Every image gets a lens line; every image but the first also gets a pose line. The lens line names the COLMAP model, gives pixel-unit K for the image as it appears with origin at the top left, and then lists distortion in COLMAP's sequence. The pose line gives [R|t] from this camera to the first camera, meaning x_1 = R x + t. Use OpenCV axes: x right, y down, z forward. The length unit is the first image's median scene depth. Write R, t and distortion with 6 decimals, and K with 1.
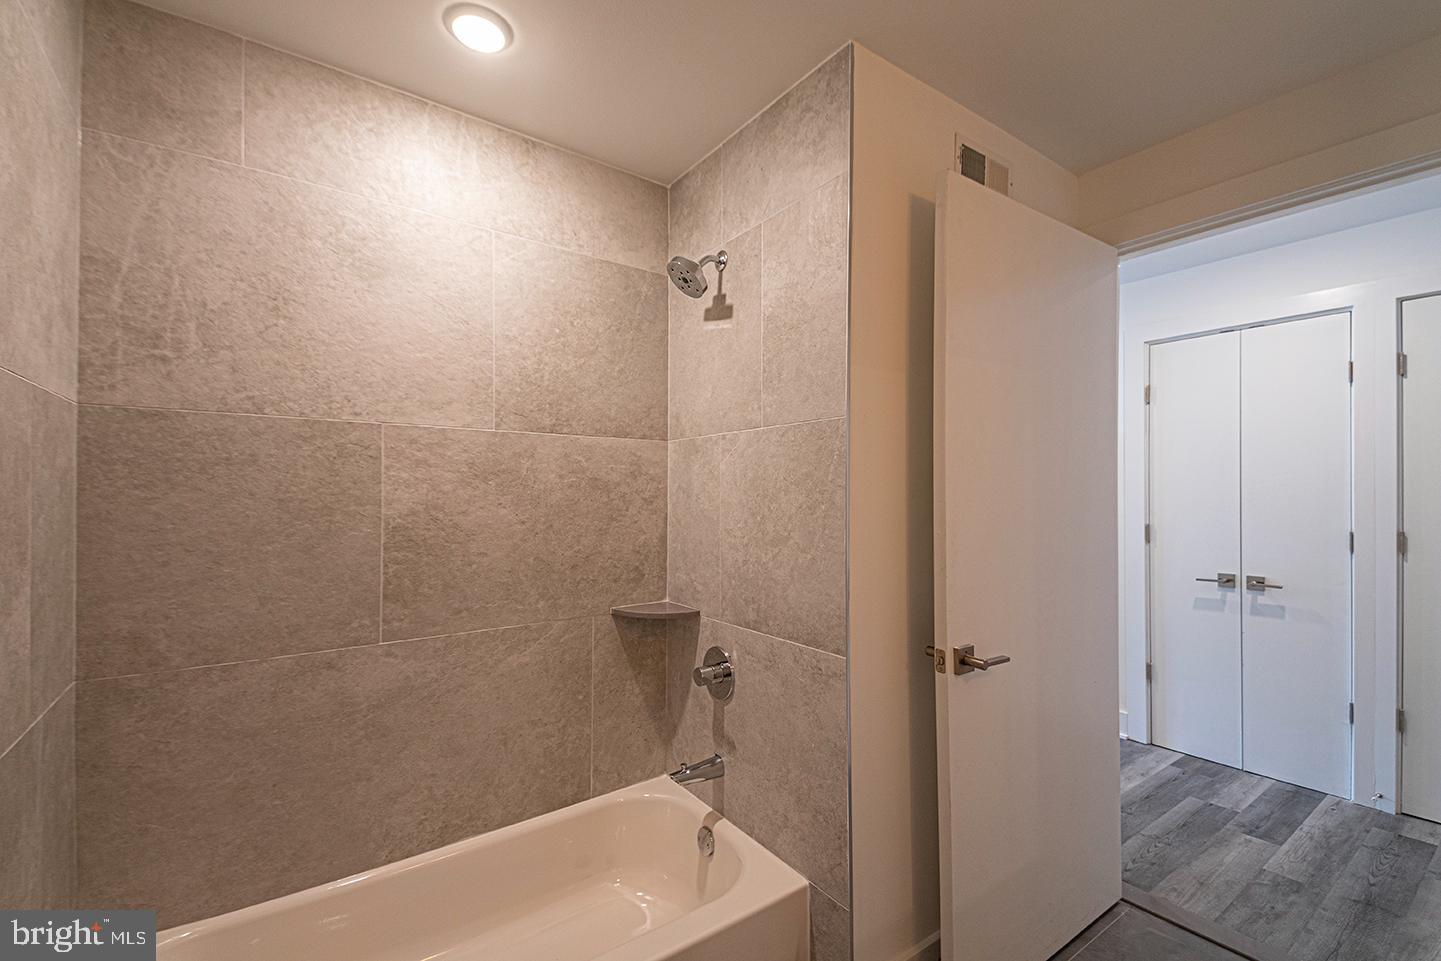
lens RADIAL K [[615.2, 0, 692.7], [0, 615.2, 492.8], [0, 0, 1]] dist [0.000069, -0.011179]
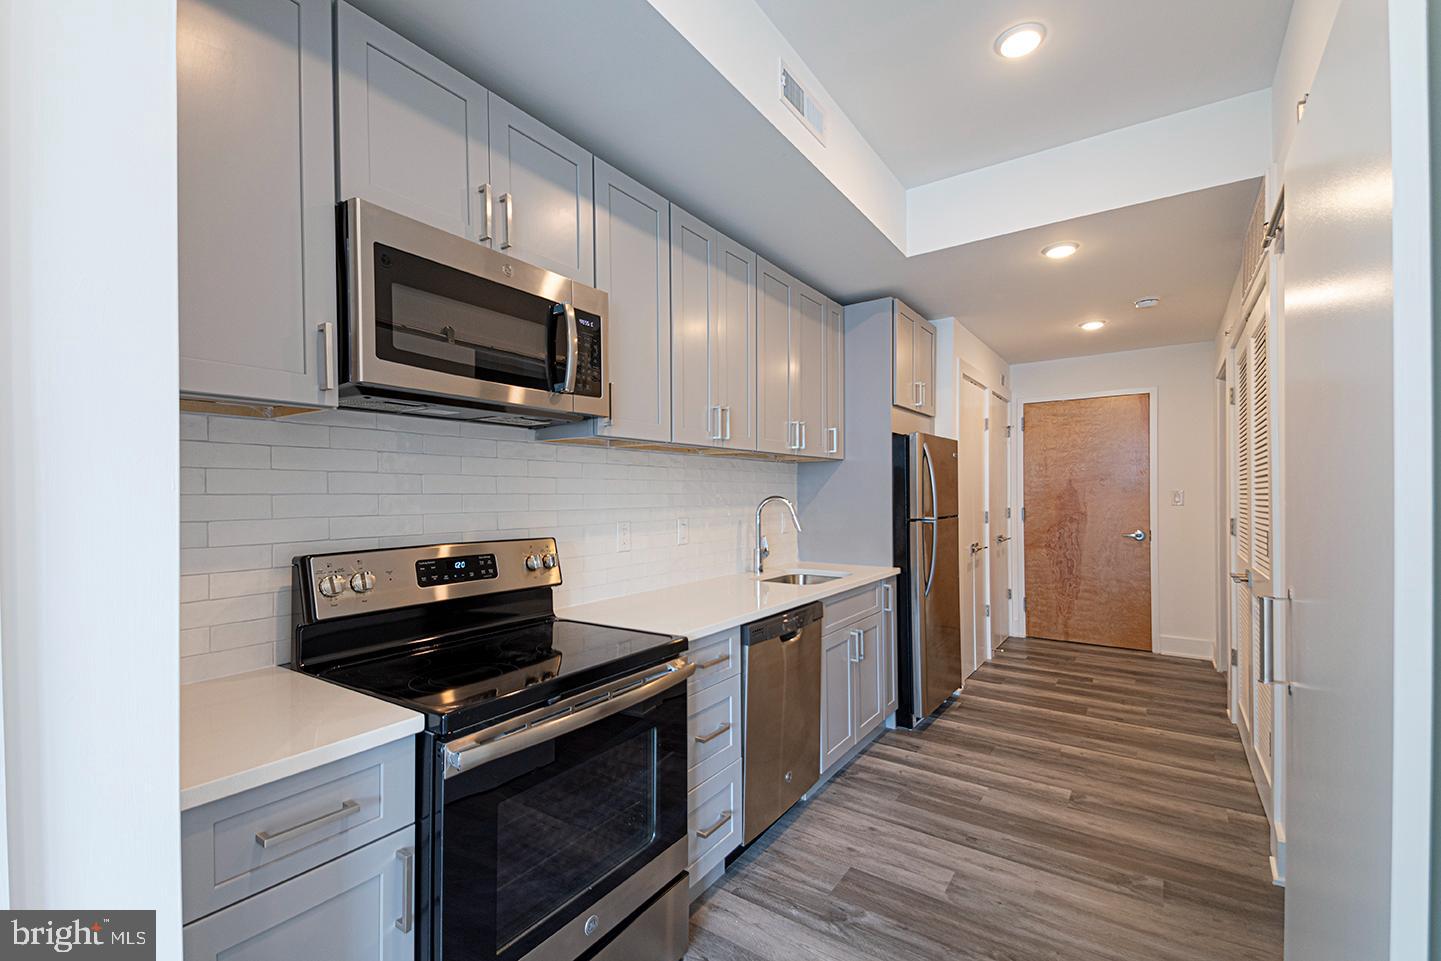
lens RADIAL K [[619.9, 0, 730.9], [0, 619.9, 489.8], [0, 0, 1]] dist [0.038970, -0.025399]
pose [[-0.366693, 0.004579, 0.930331, -0.365362], [0.003305, 0.999988, -0.003619, 0.000783], [-0.930336, 0.001748, -0.366703, 2.351879]]
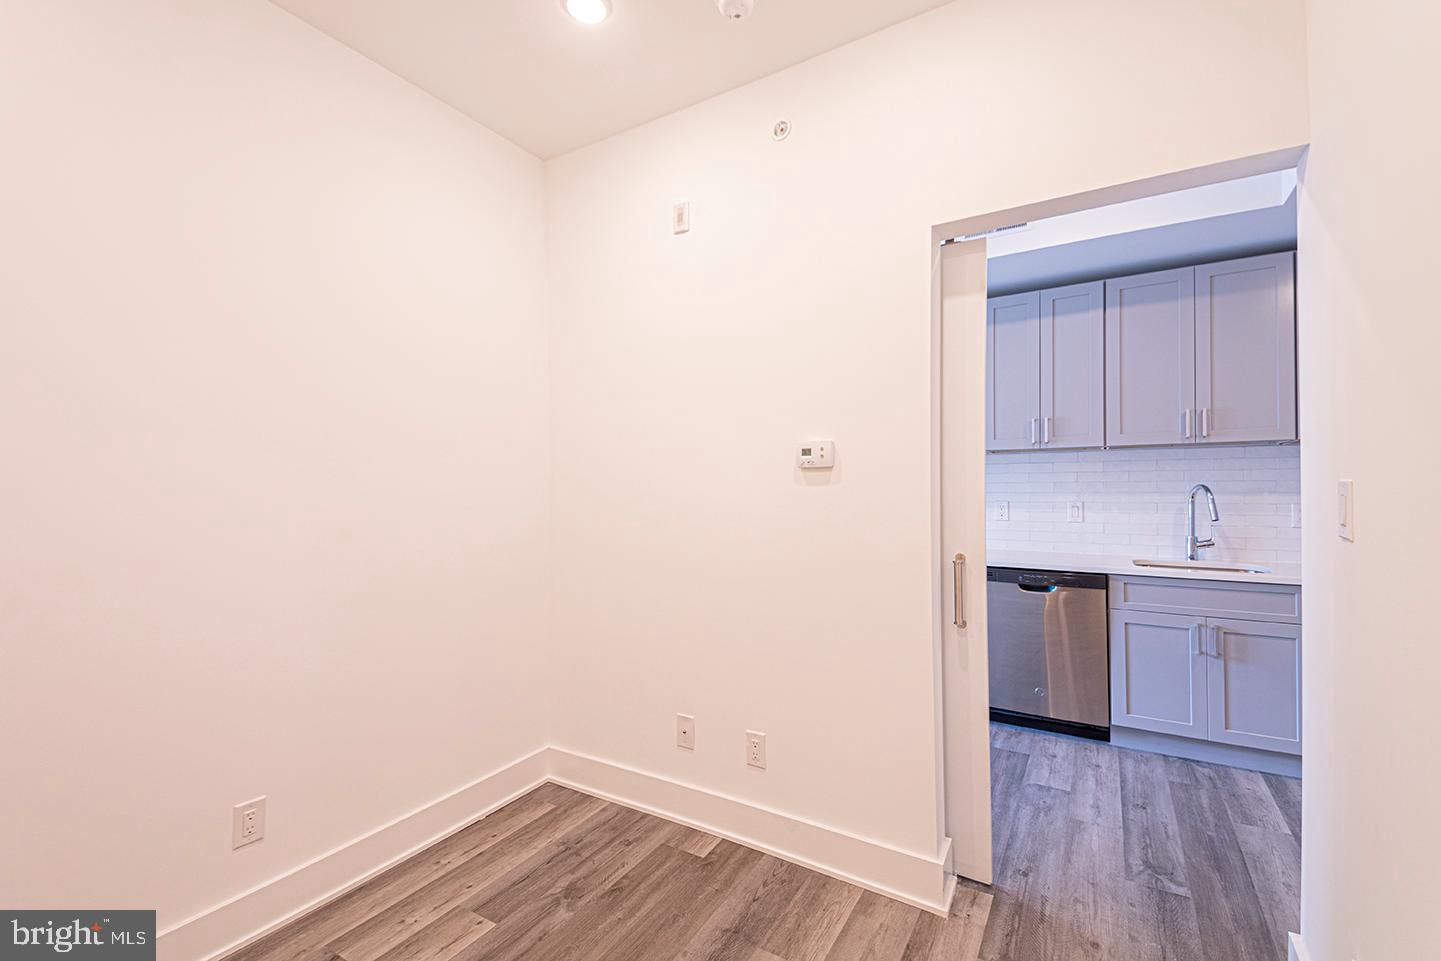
lens RADIAL K [[617.1, 0, 700.2], [0, 617.1, 483.8], [0, 0, 1]] dist [0.088070, -0.044724]
pose [[0.918979, -0.004776, 0.394277, -0.653969], [0.007181, 0.999964, -0.004625, 0.006553], [-0.394240, 0.007081, 0.918980, 1.062323]]
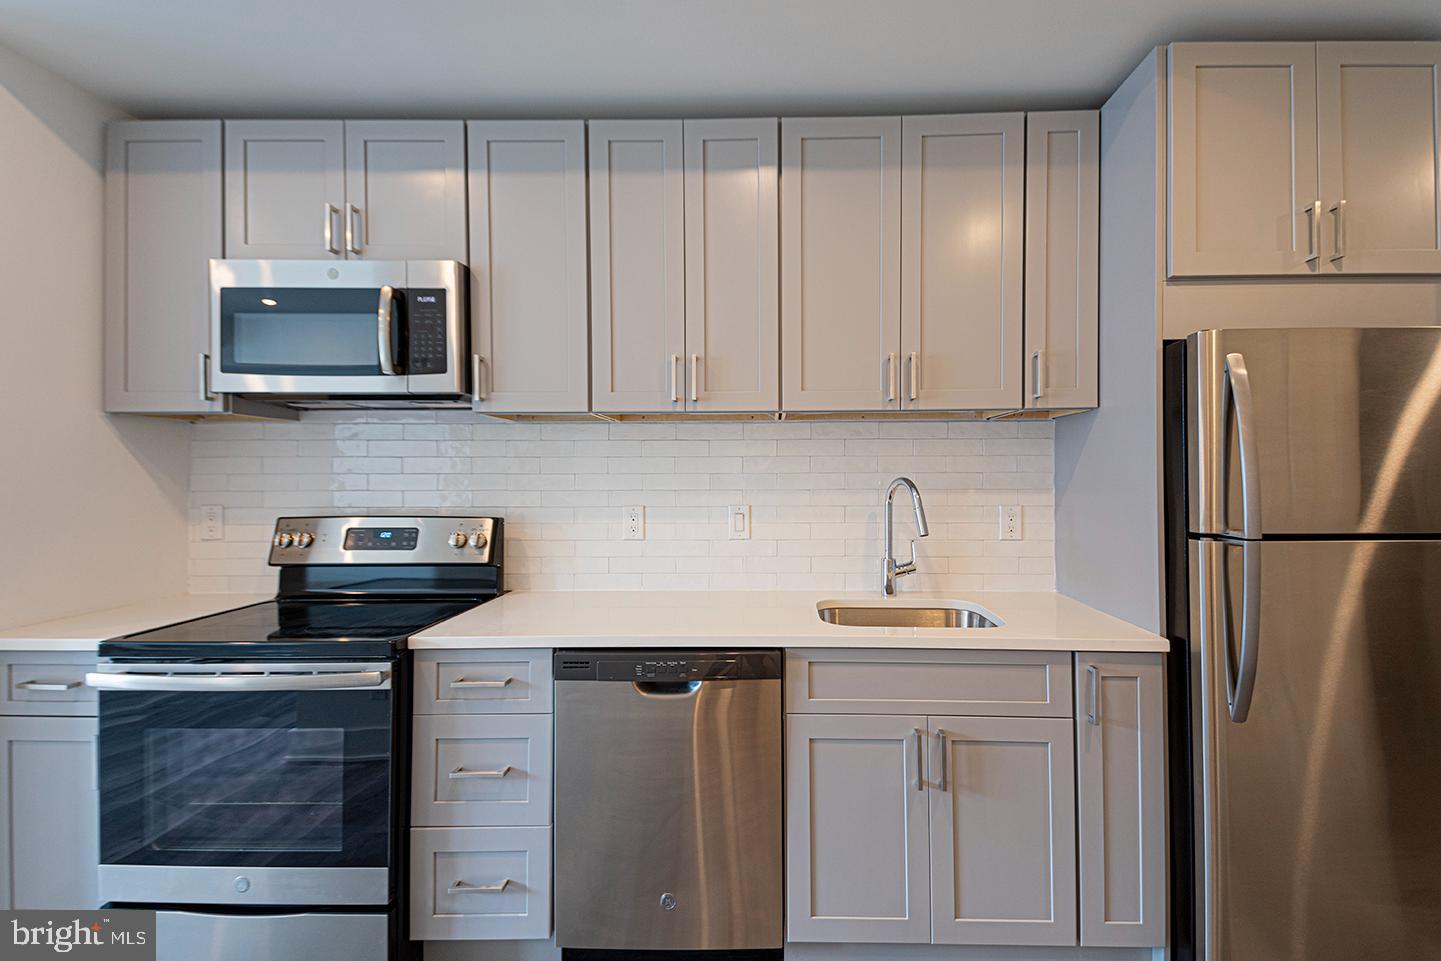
lens RADIAL K [[621.7, 0, 760.4], [0, 621.7, 477.7], [0, 0, 1]] dist [0.052723, -0.025264]
pose [[0.580855, -0.004909, 0.813992, 0.002922], [0.003866, 0.999987, 0.003272, 0.005816], [-0.813998, 0.001246, 0.580867, 1.518165]]
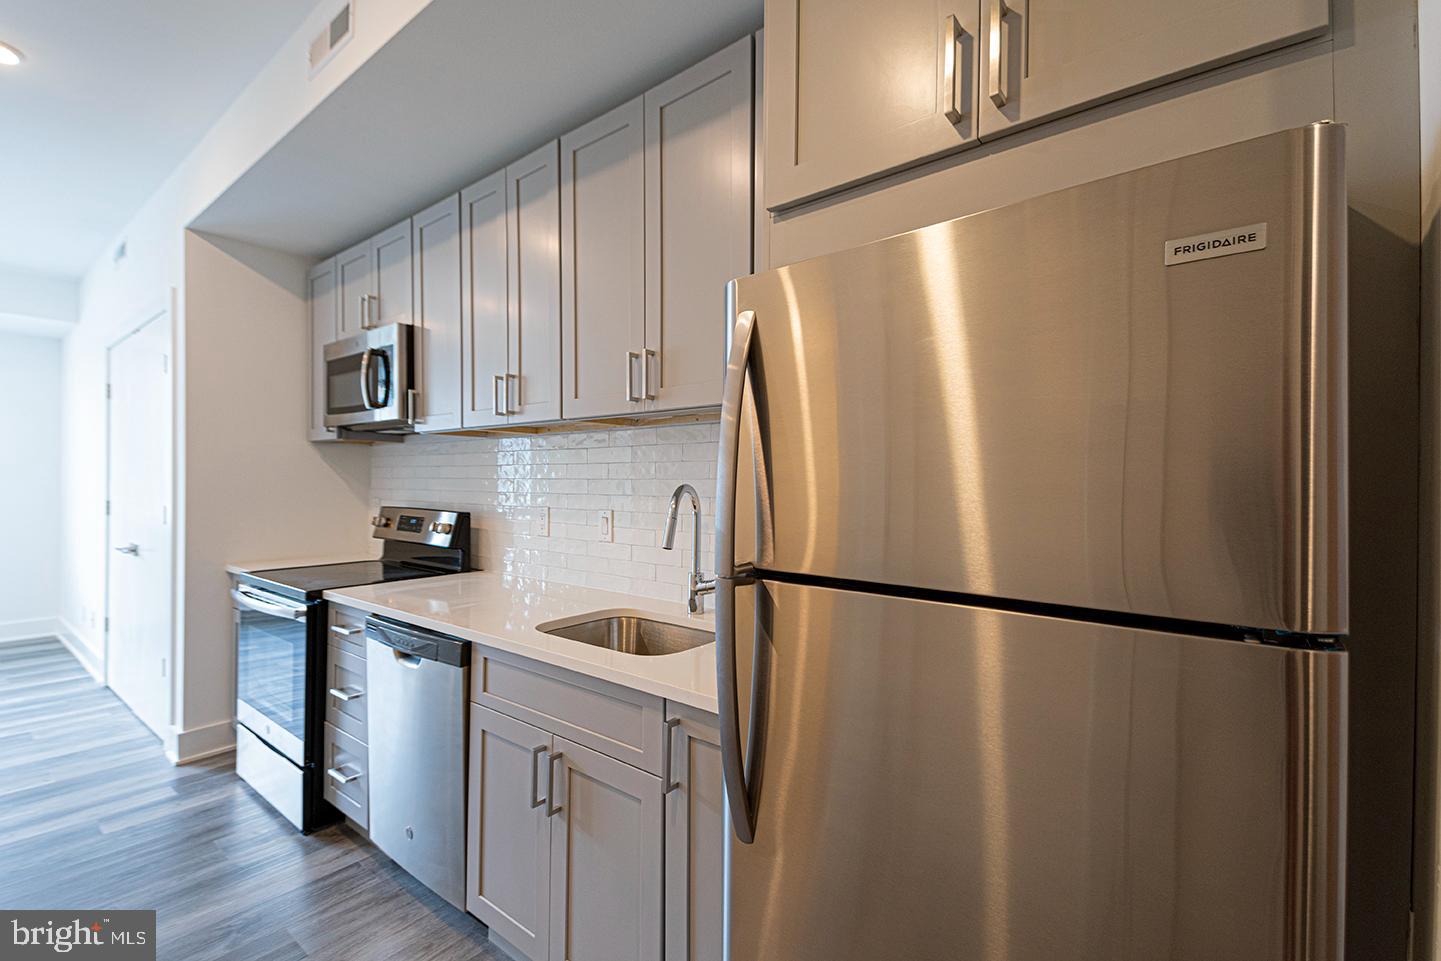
lens RADIAL K [[606.3, 0, 724.1], [0, 606.3, 485.0], [0, 0, 1]] dist [0.050558, -0.028670]
pose [[0.951844, 0.003965, 0.306556, 0.568229], [-0.005375, 0.999979, 0.003756, 0.006614], [-0.306534, -0.005223, 0.951845, 1.157805]]
